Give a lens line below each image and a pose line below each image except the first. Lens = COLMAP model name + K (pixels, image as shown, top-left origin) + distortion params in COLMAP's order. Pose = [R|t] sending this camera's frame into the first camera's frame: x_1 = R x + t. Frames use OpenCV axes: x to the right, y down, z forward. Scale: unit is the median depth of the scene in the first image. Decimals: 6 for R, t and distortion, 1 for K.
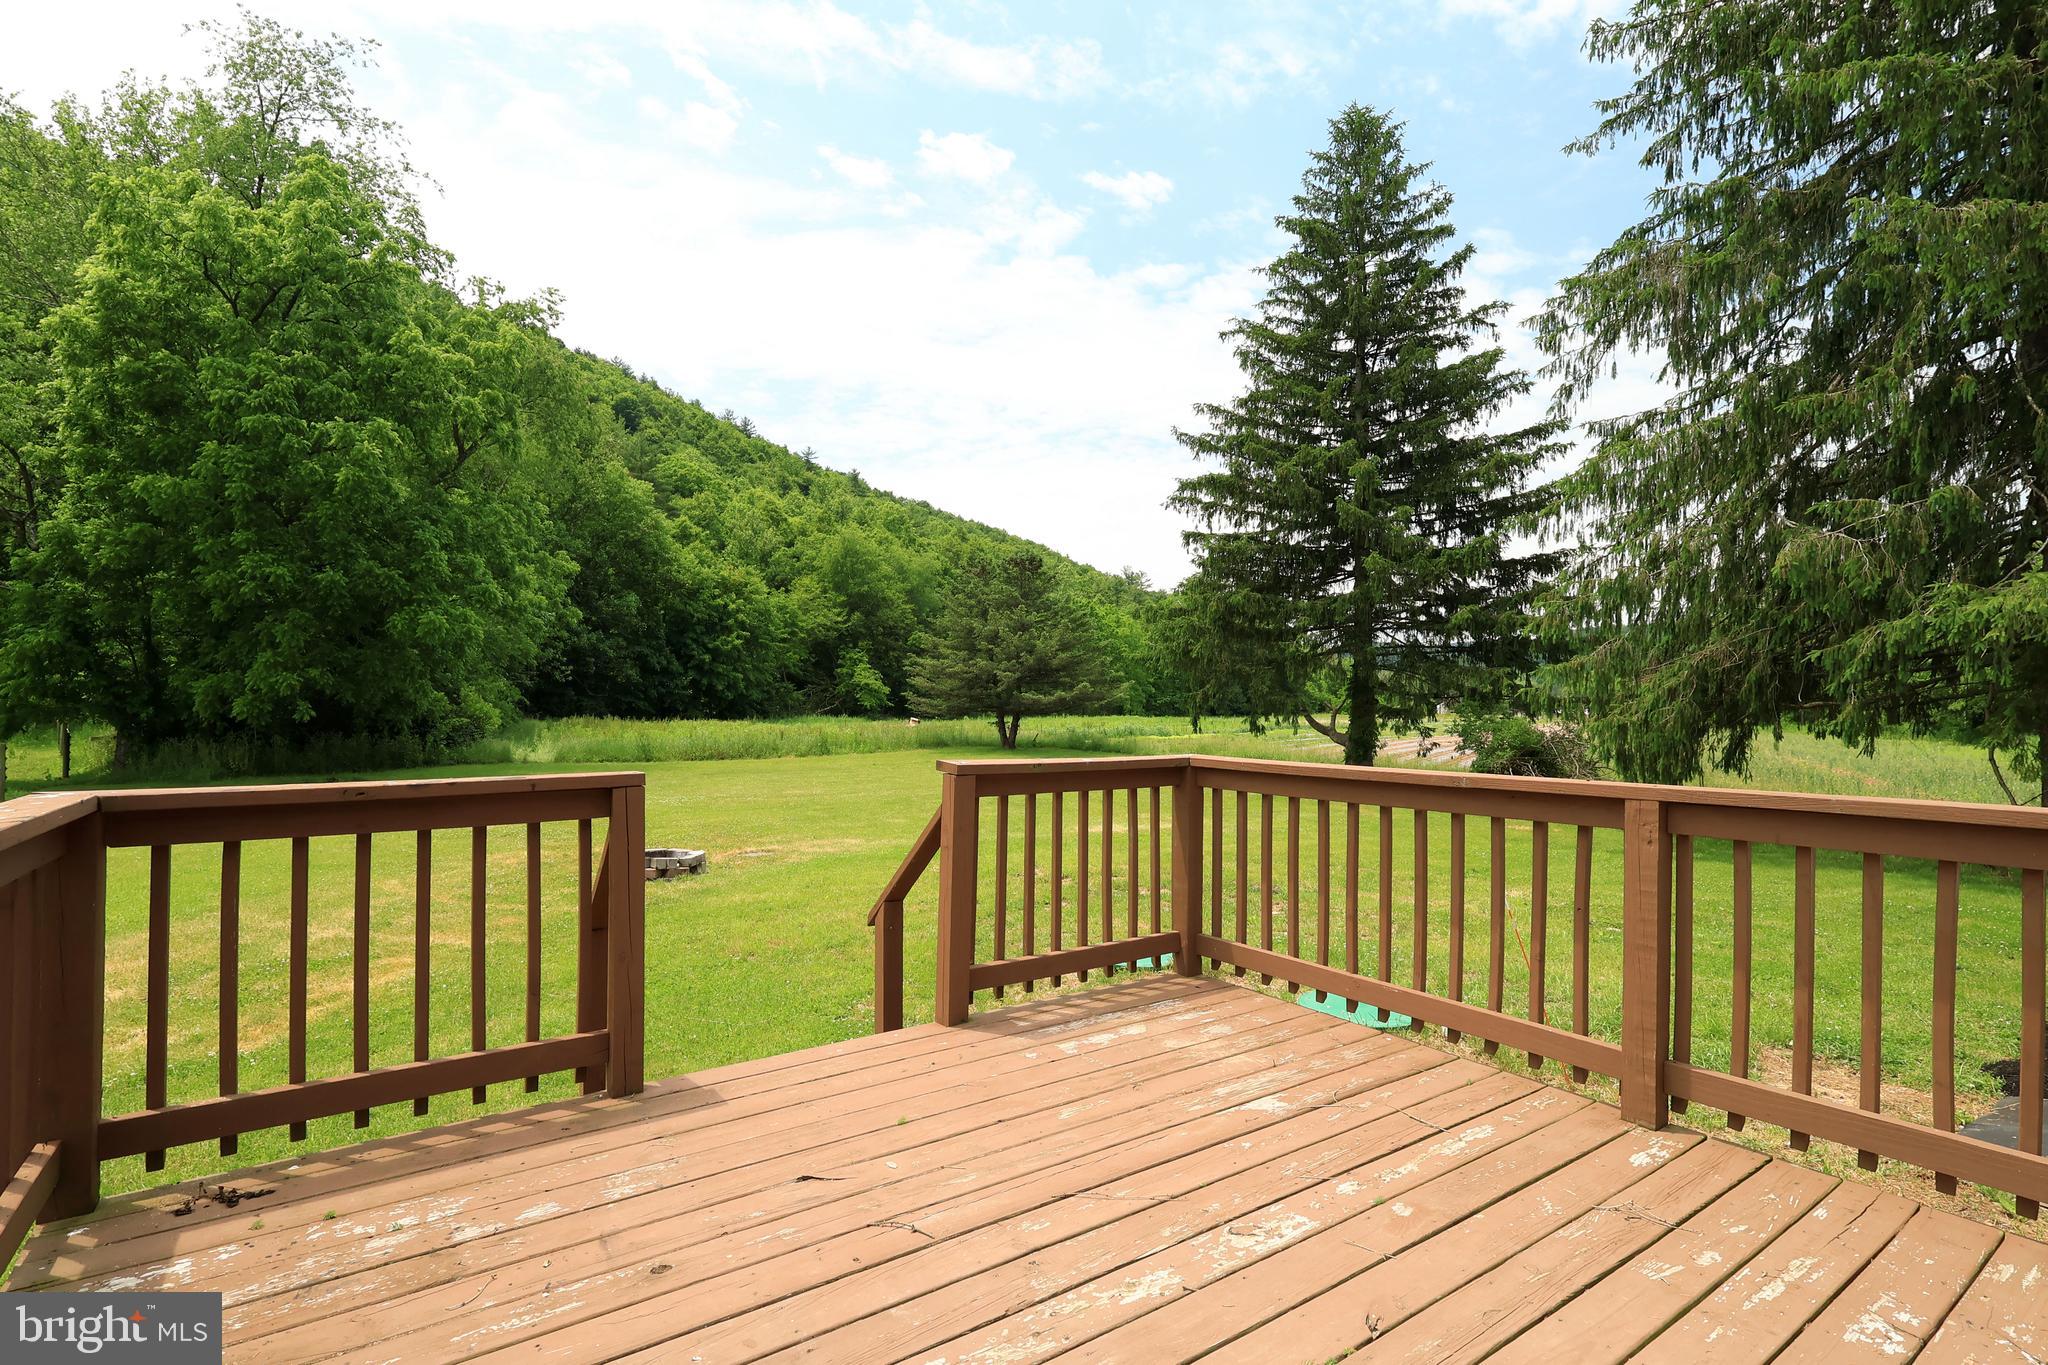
lens RADIAL K [[970.1, 0, 1023.4], [0, 970.1, 691.3], [0, 0, 1]] dist [0.005329, 0.001229]
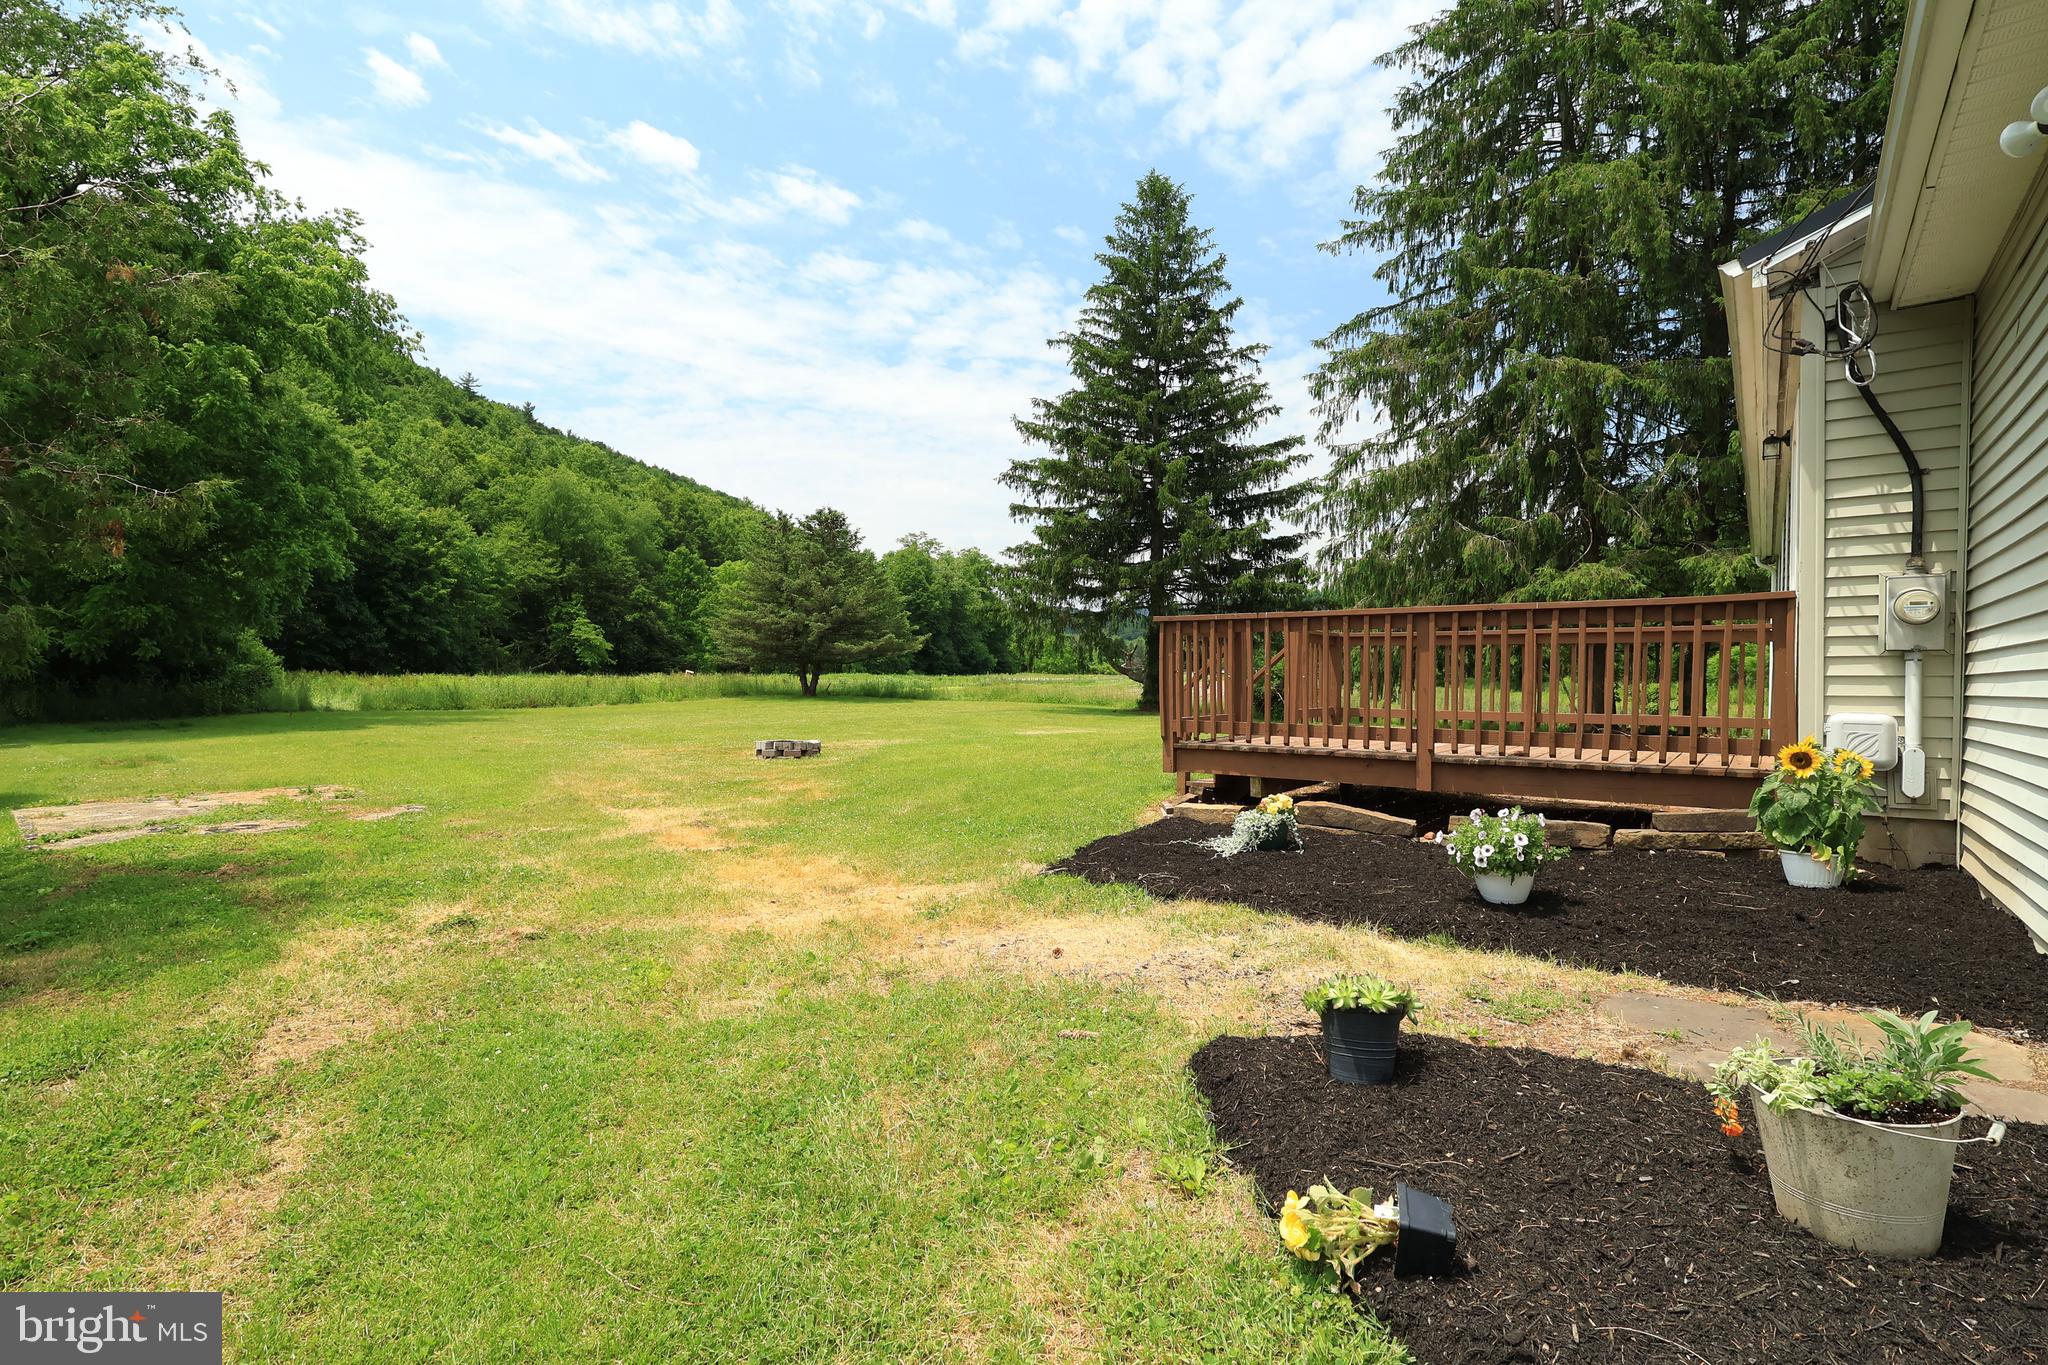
lens RADIAL K [[970.1, 0, 1037.3], [0, 970.1, 680.3], [0, 0, 1]] dist [0.005329, 0.001229]
pose [[0.949154, -0.005671, 0.314761, -0.186197], [-0.003370, 0.999597, 0.028174, 0.018233], [-0.314794, -0.027802, 0.948753, -0.148917]]
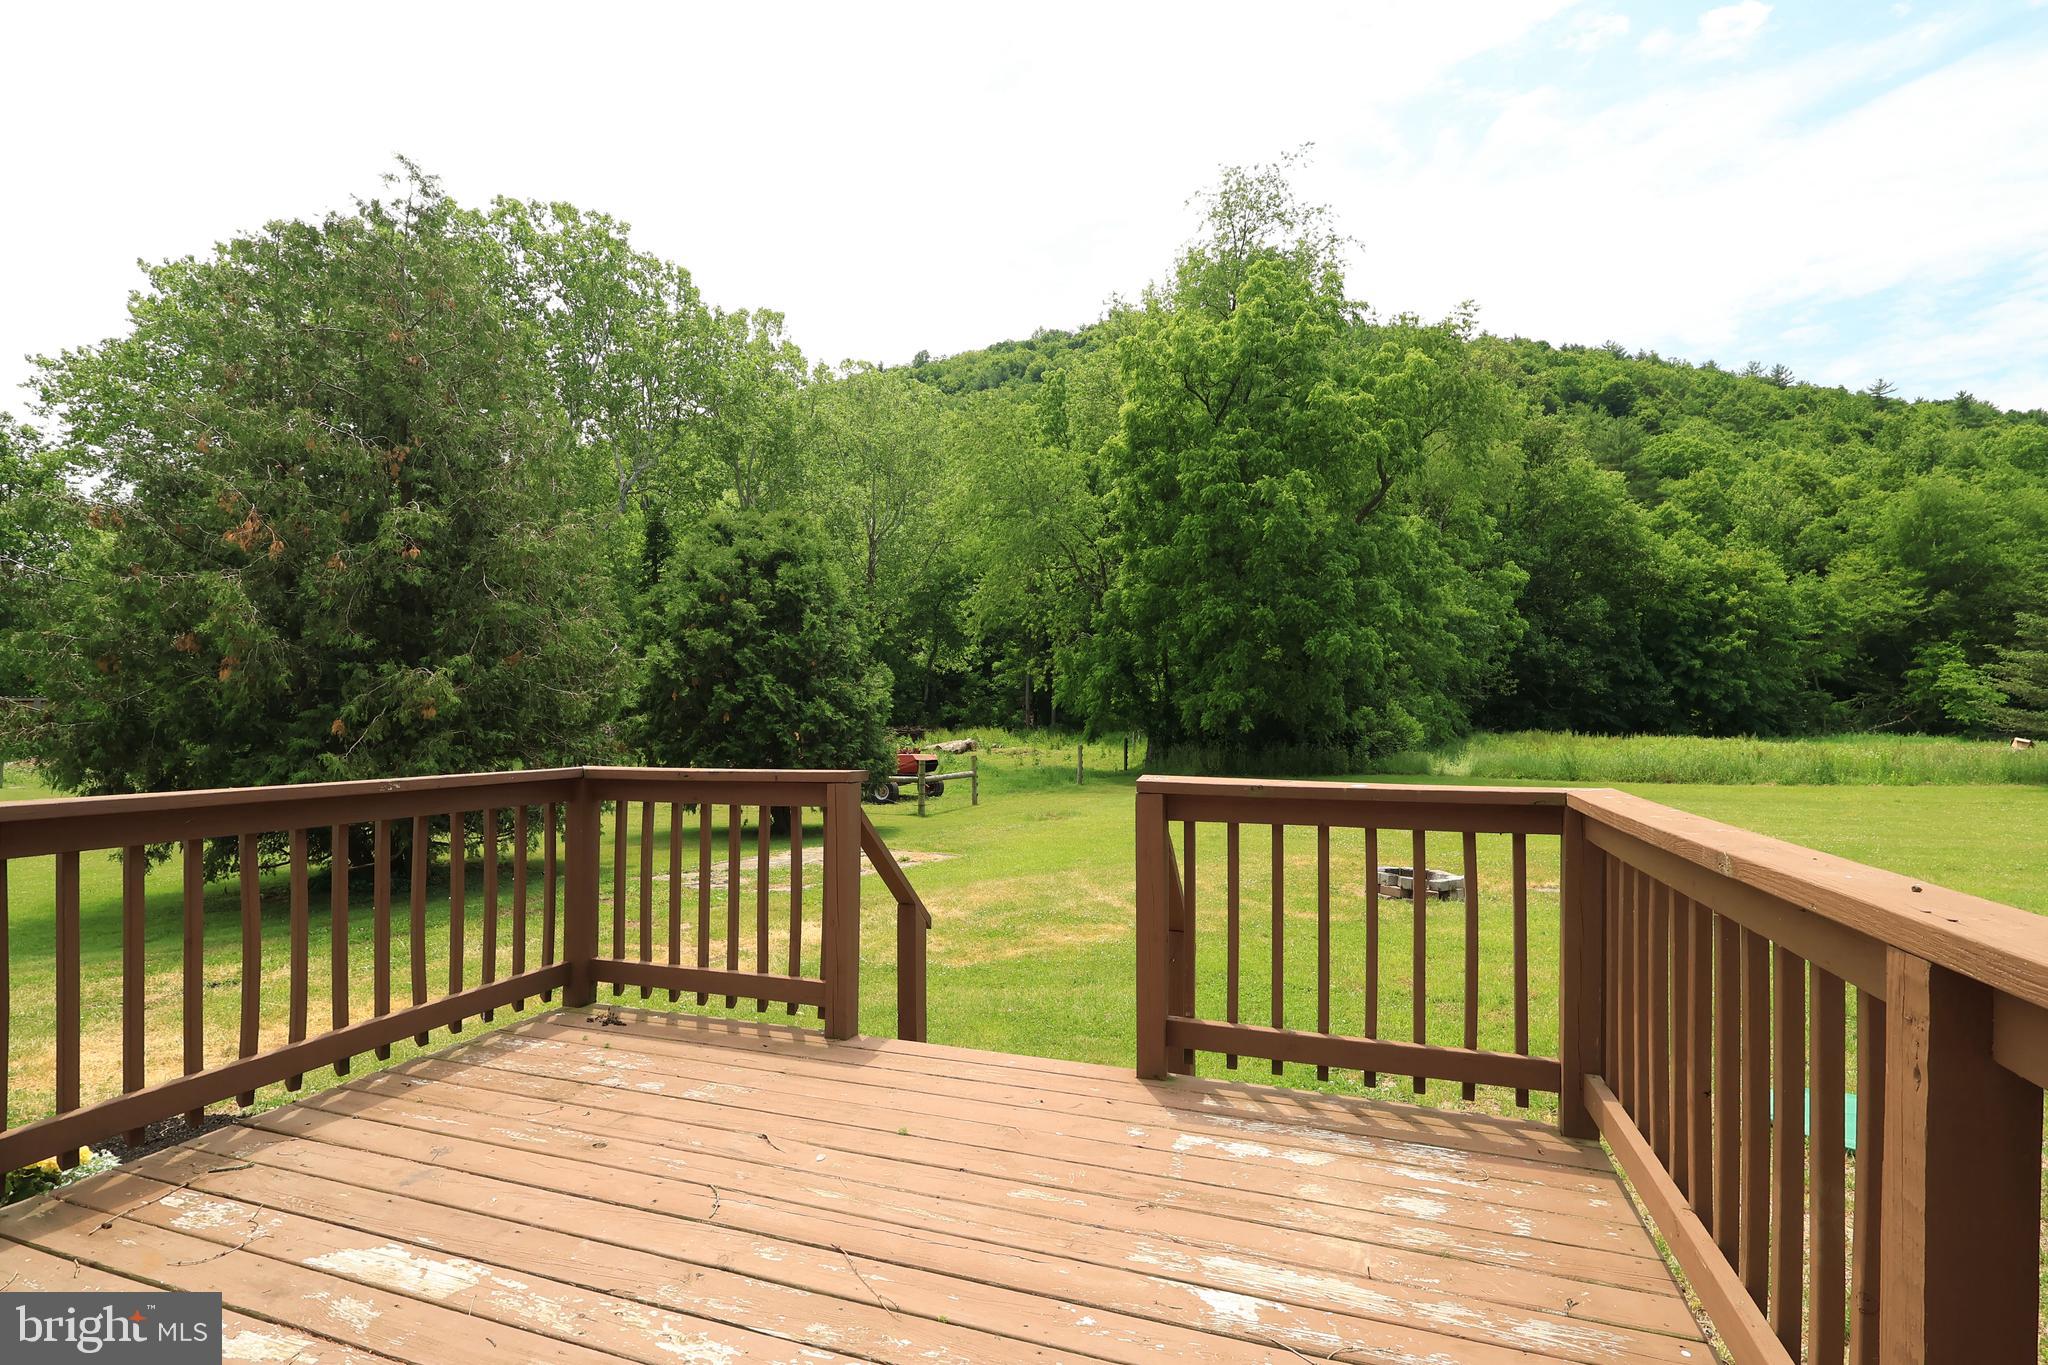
lens RADIAL K [[970.1, 0, 1019.7], [0, 970.1, 722.0], [0, 0, 1]] dist [0.005329, 0.001229]
pose [[0.585536, 0.002239, -0.810644, 0.068369], [0.011857, 0.999866, 0.011326, 0.001121], [0.810560, -0.016244, 0.585430, 0.047427]]
